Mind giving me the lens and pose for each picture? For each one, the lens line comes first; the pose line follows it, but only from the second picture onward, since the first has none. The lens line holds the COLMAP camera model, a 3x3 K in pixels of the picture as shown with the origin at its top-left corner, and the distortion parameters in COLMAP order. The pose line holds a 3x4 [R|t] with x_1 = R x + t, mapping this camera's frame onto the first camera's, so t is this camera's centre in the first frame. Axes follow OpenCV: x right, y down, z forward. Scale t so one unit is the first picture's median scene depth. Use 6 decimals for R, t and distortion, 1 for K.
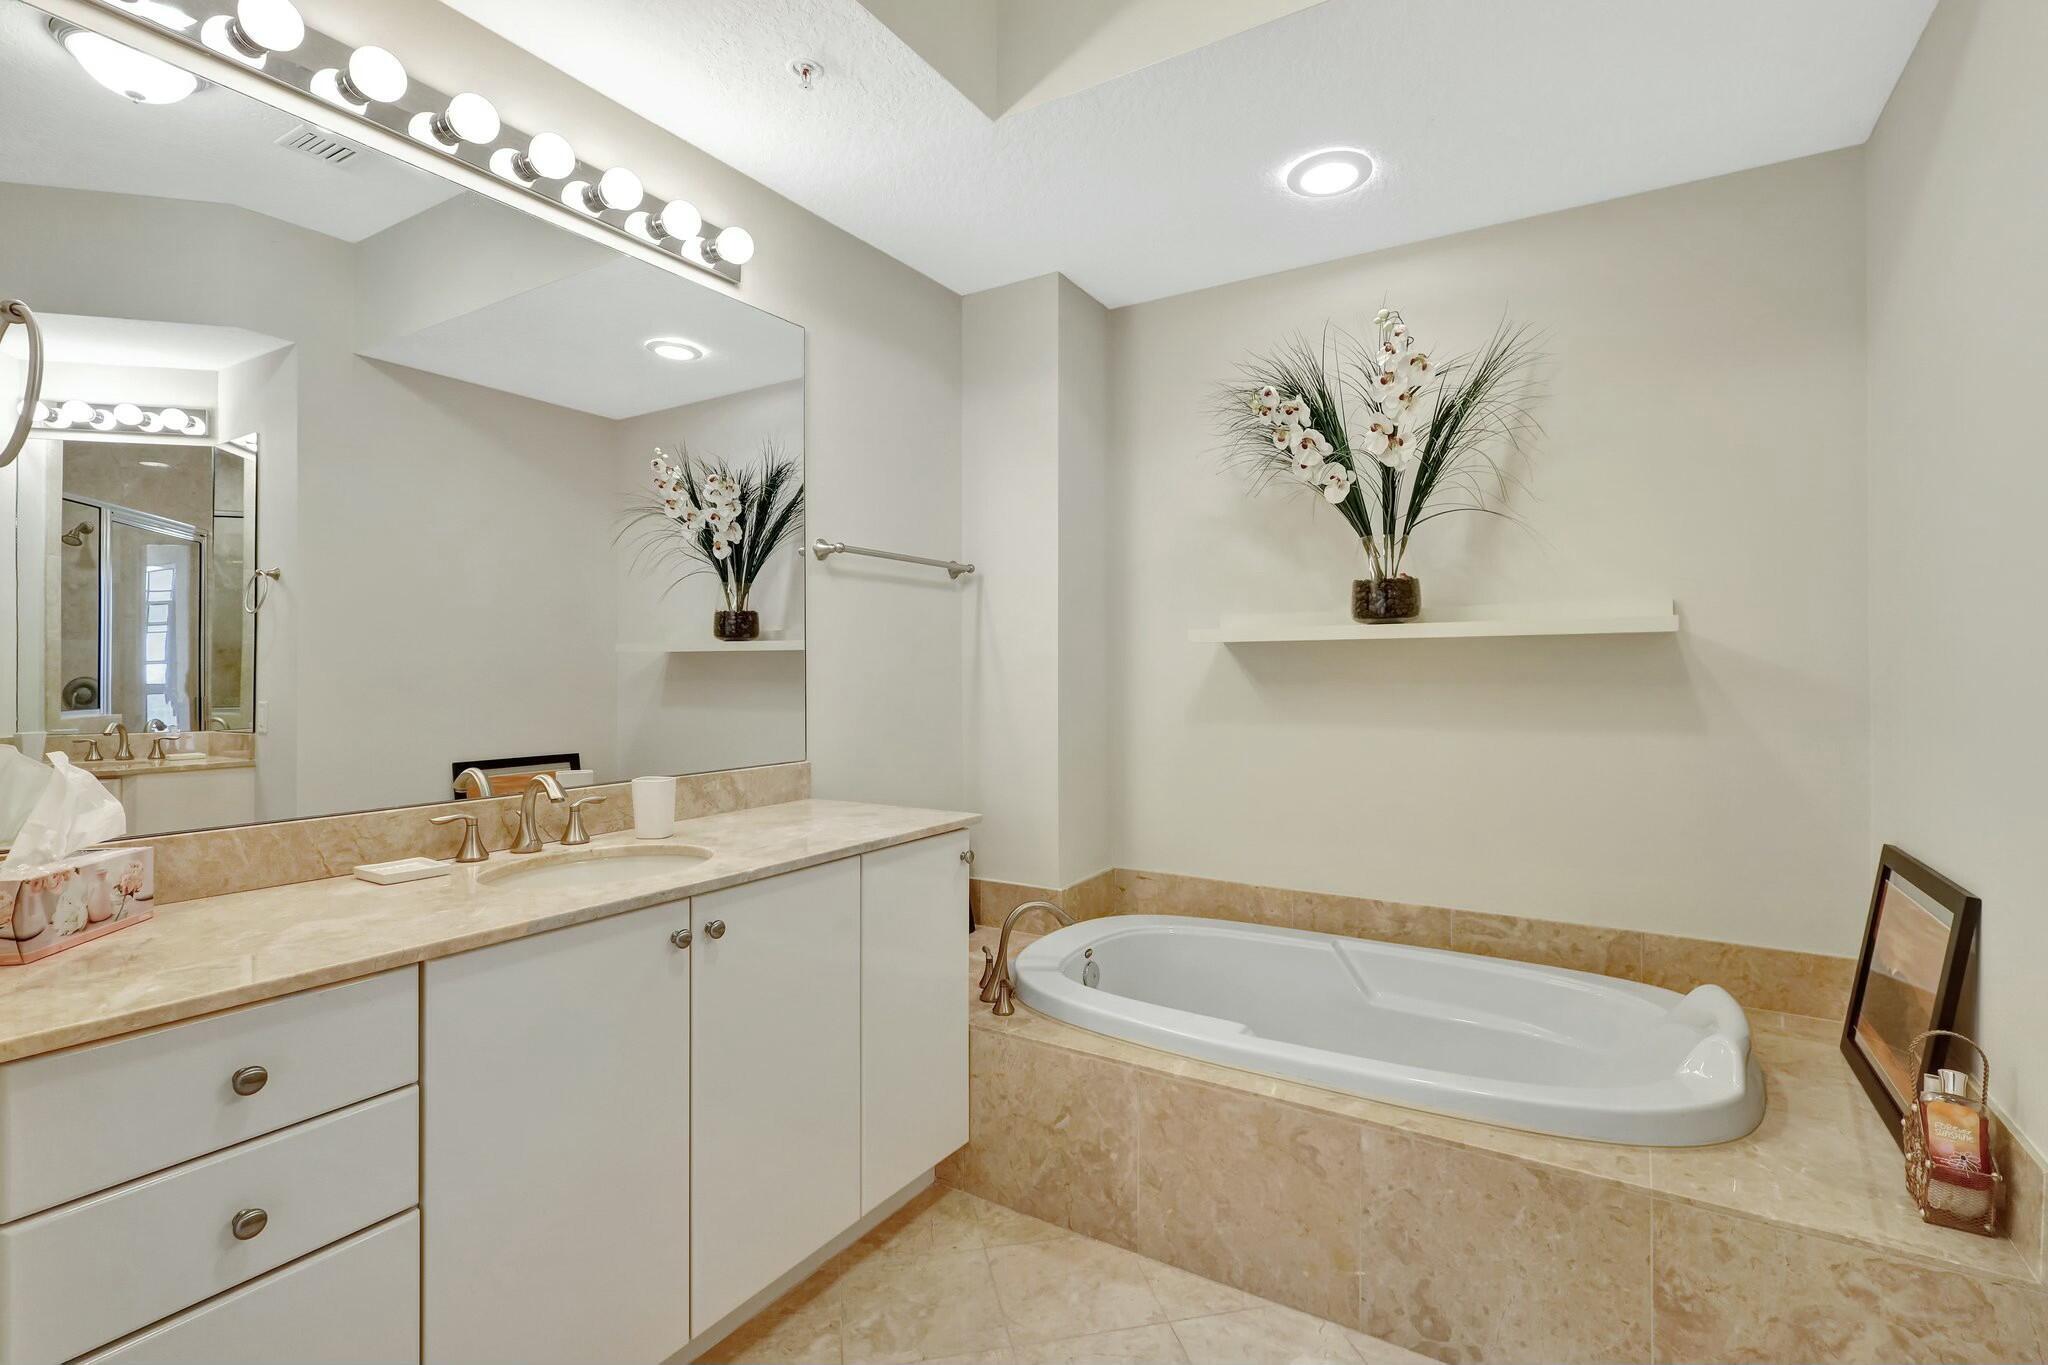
lens RADIAL K [[951.2, 0, 1026.9], [0, 951.2, 671.0], [0, 0, 1]] dist [0.001427, -0.001439]
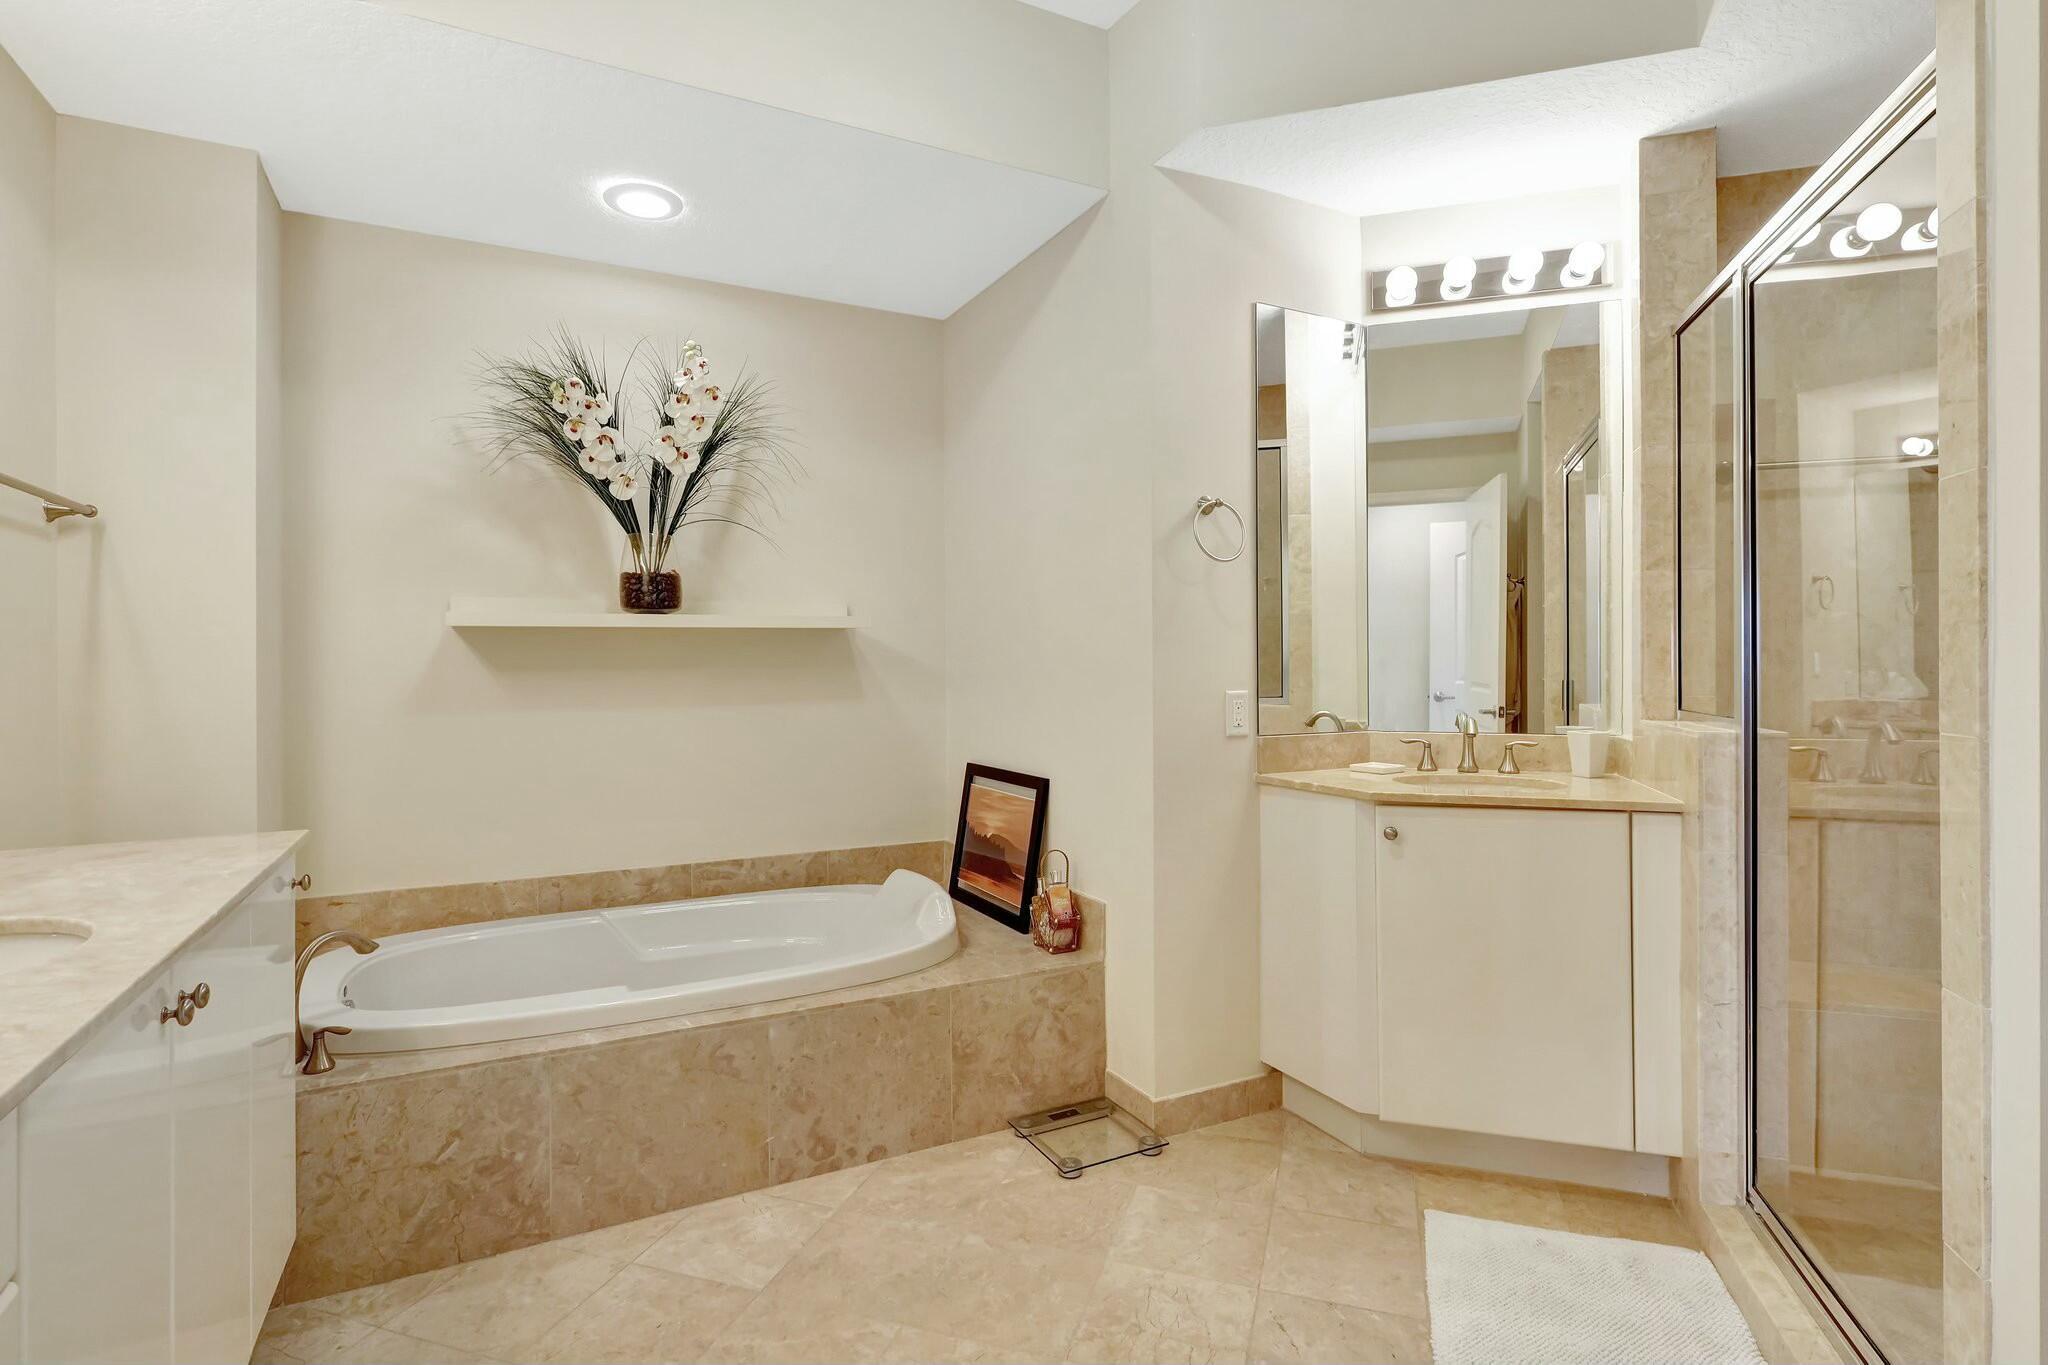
lens RADIAL K [[953.4, 0, 1038.7], [0, 953.4, 676.2], [0, 0, 1]] dist [-0.006153, 0.002249]
pose [[0.518204, -0.013290, 0.855154, -0.430786], [0.006946, 0.999912, 0.011330, 0.016719], [-0.855229, 0.000068, 0.518251, 0.050942]]
